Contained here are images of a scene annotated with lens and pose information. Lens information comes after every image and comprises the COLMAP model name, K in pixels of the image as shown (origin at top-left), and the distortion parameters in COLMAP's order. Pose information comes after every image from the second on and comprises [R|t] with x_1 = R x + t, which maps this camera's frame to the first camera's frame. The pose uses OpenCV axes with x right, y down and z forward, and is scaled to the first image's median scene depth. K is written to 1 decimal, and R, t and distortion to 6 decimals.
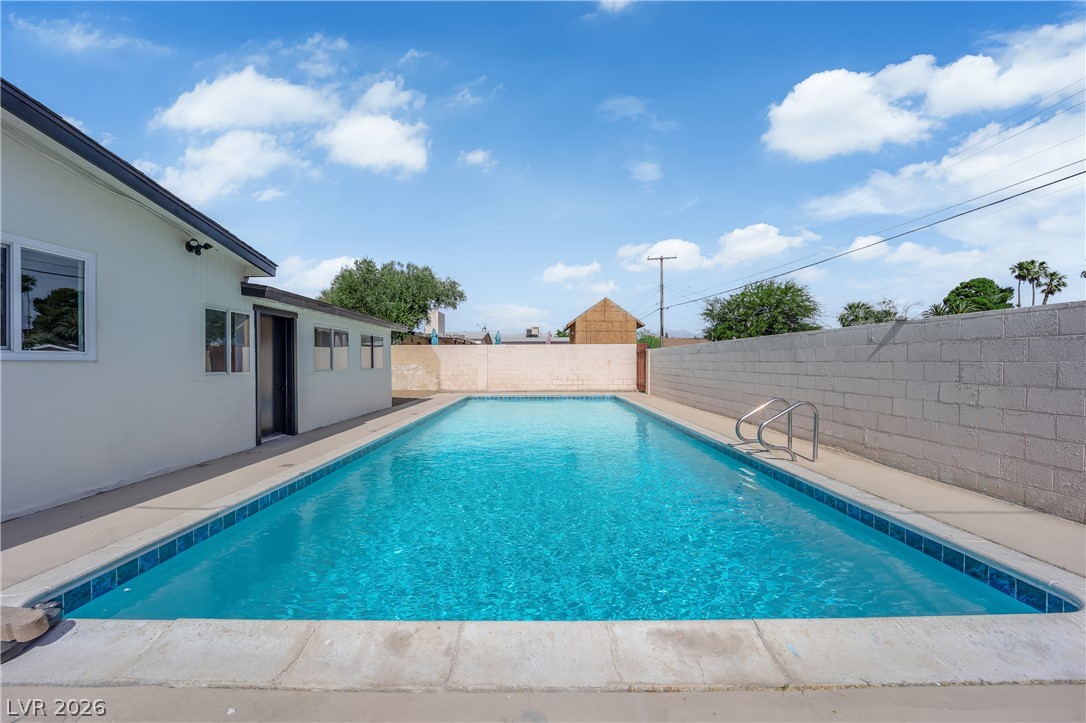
lens RADIAL K [[445.0, 0, 538.4], [0, 445.0, 366.1], [0, 0, 1]] dist [-0.004296, -0.006875]
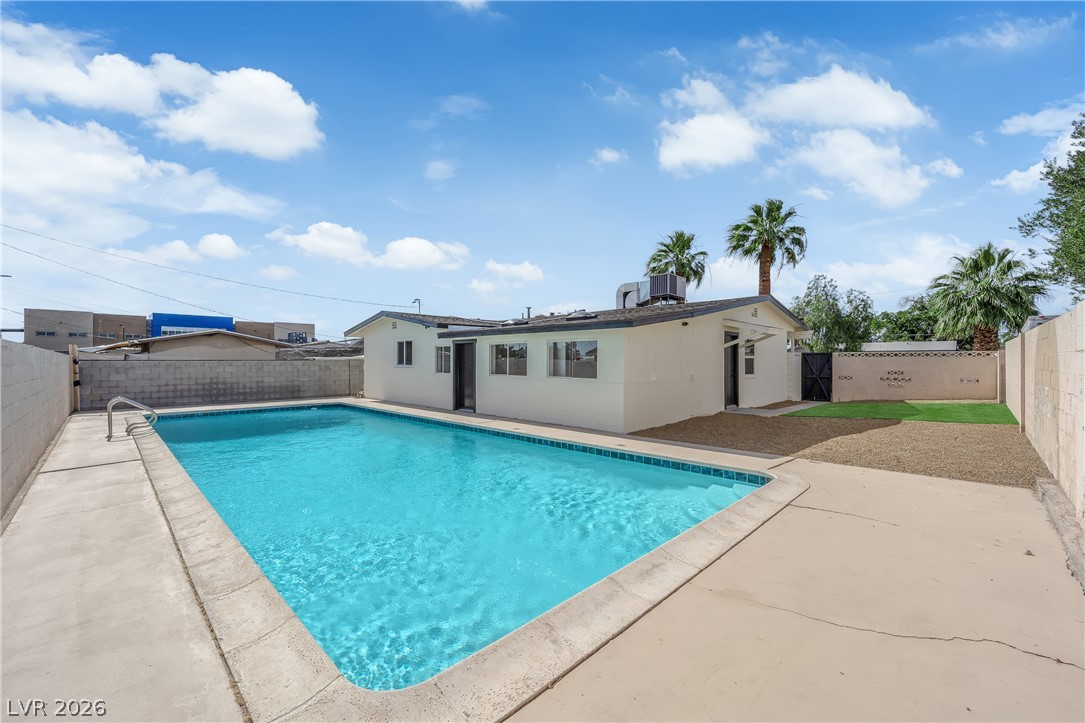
lens RADIAL K [[441.2, 0, 536.6], [0, 441.2, 360.2], [0, 0, 1]] dist [-0.000972, -0.008941]
pose [[-0.708118, 0.002846, -0.706089, 0.190825], [-0.000845, 0.999988, 0.004877, -0.020730], [0.706094, 0.004050, -0.708107, 0.978059]]
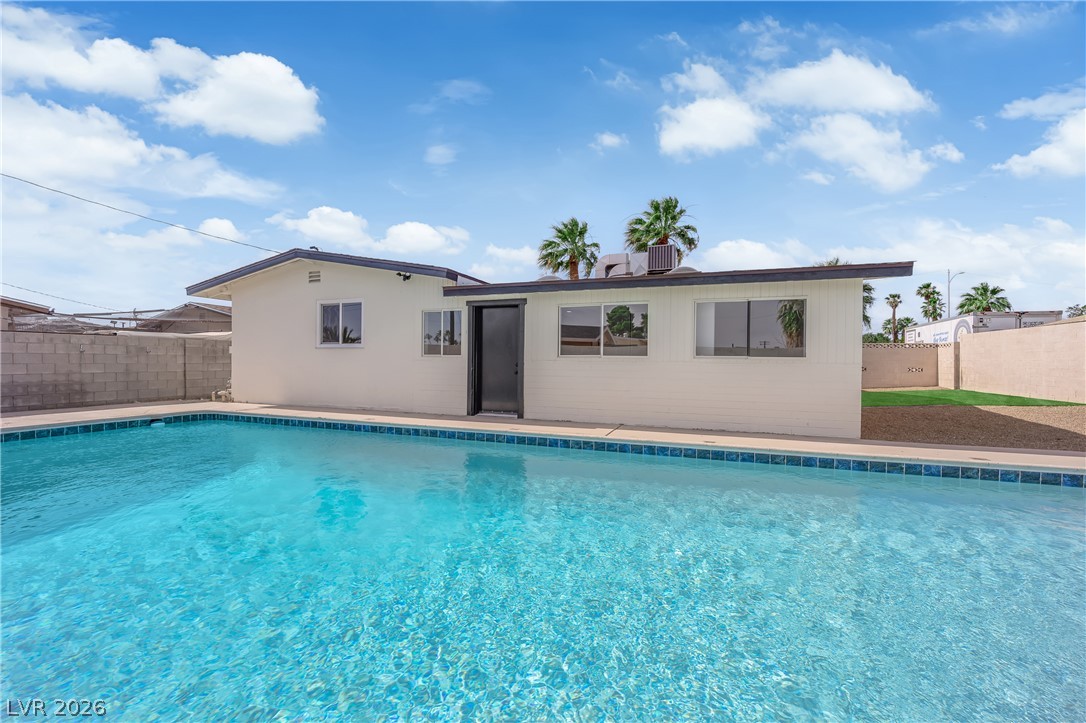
lens RADIAL K [[445.0, 0, 538.4], [0, 445.0, 366.1], [0, 0, 1]] dist [-0.004296, -0.006875]
pose [[-0.350223, 0.009065, -0.936623, 0.167228], [-0.012588, 0.999817, 0.014384, 0.008354], [0.936582, 0.016828, -0.350045, 0.584435]]
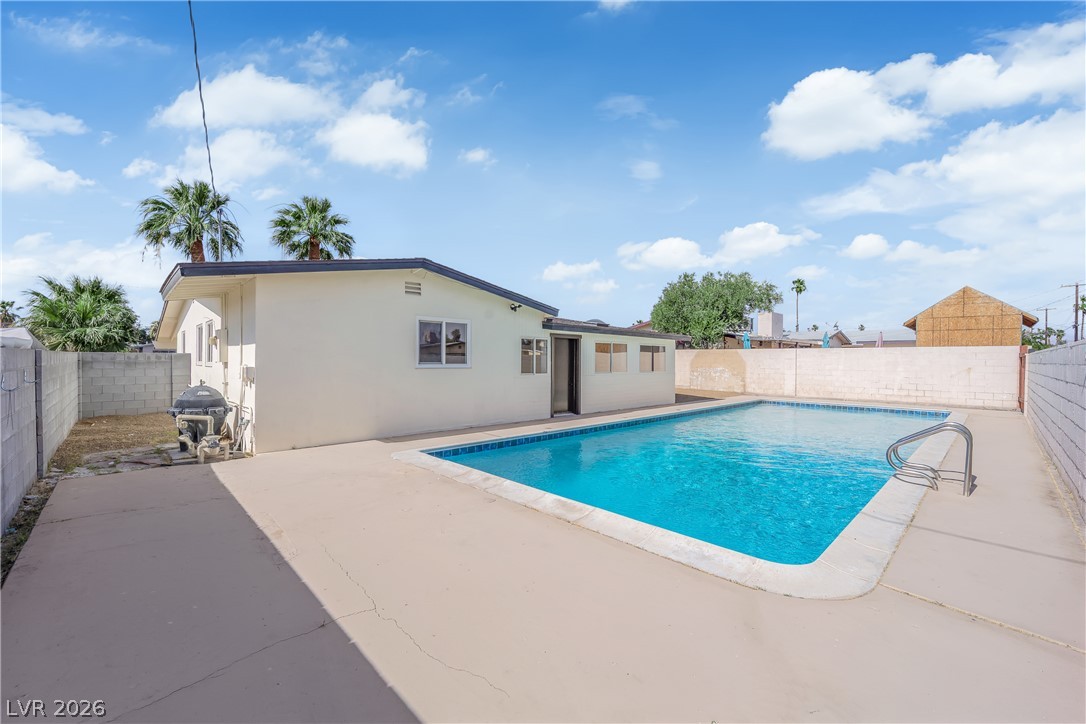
lens RADIAL K [[445.0, 0, 538.4], [0, 445.0, 366.6], [0, 0, 1]] dist [-0.004296, -0.006875]
pose [[0.690935, 0.021404, -0.722600, 0.196128], [-0.016790, 0.999767, 0.013559, -0.012354], [0.722722, 0.002764, 0.691133, -0.070553]]
